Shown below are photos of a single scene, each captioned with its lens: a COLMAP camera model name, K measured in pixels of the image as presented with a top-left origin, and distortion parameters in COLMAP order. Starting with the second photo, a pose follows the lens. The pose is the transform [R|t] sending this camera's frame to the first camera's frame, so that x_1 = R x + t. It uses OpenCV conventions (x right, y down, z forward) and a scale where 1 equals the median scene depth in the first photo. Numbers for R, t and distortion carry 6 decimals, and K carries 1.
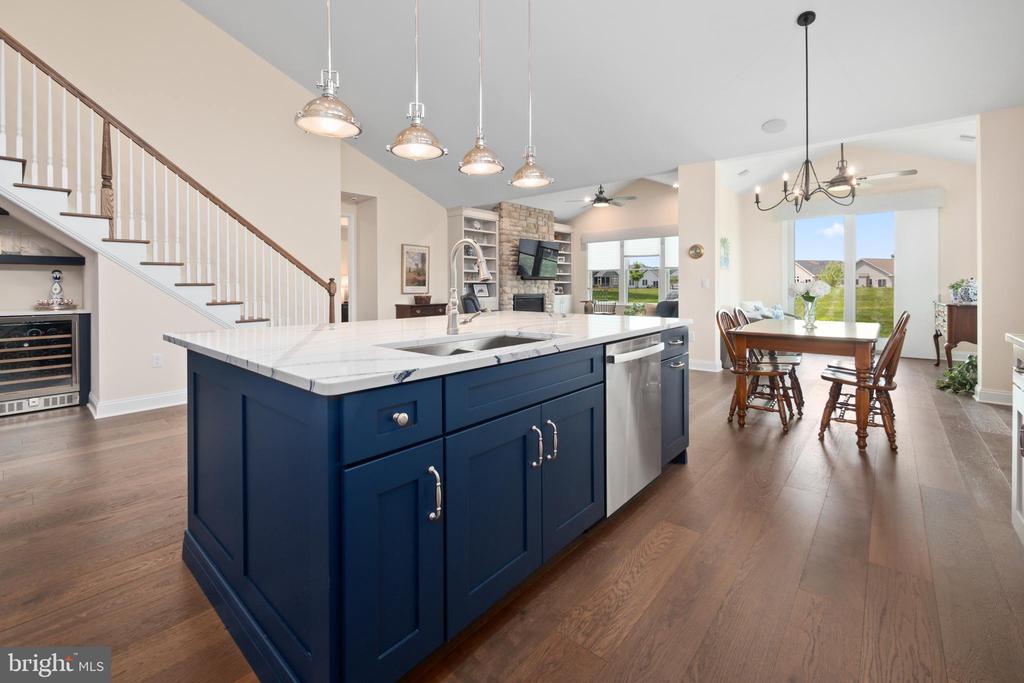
lens RADIAL K [[434.8, 0, 510.9], [0, 434.8, 287.3], [0, 0, 1]] dist [-0.000611, 0.000009]
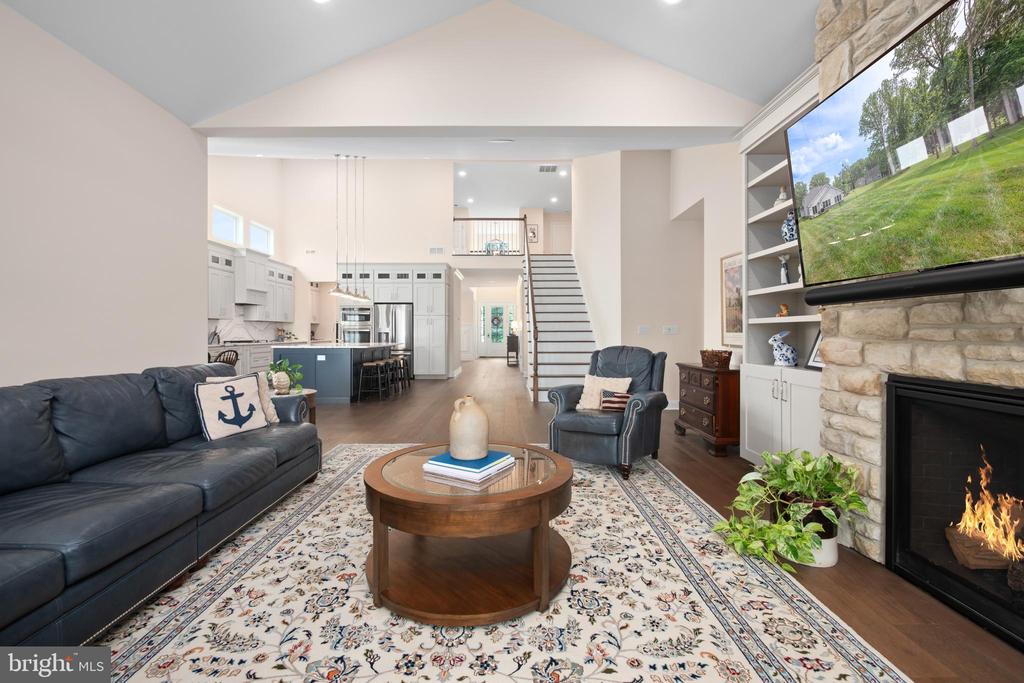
lens RADIAL K [[436.2, 0, 509.5], [0, 436.2, 331.4], [0, 0, 1]] dist [-0.002458, 0.000043]
pose [[-0.756032, 0.002380, -0.654530, 0.262387], [0.002165, 0.999997, 0.001135, -0.004194], [0.654531, -0.000559, -0.756035, 0.987401]]
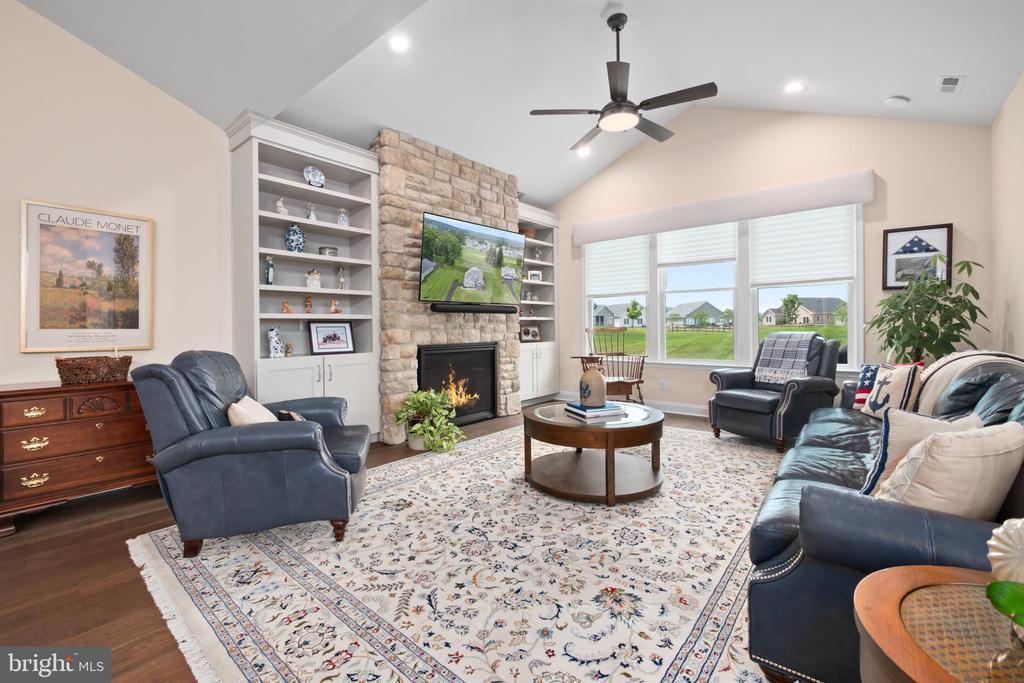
lens RADIAL K [[427.6, 0, 509.7], [0, 427.6, 321.0], [0, 0, 1]] dist [0.000330, 0.000100]
pose [[0.999942, -0.006342, 0.008762, 0.089908], [0.006465, 0.999879, -0.014139, -0.001588], [-0.008671, 0.014195, 0.999862, 0.538760]]
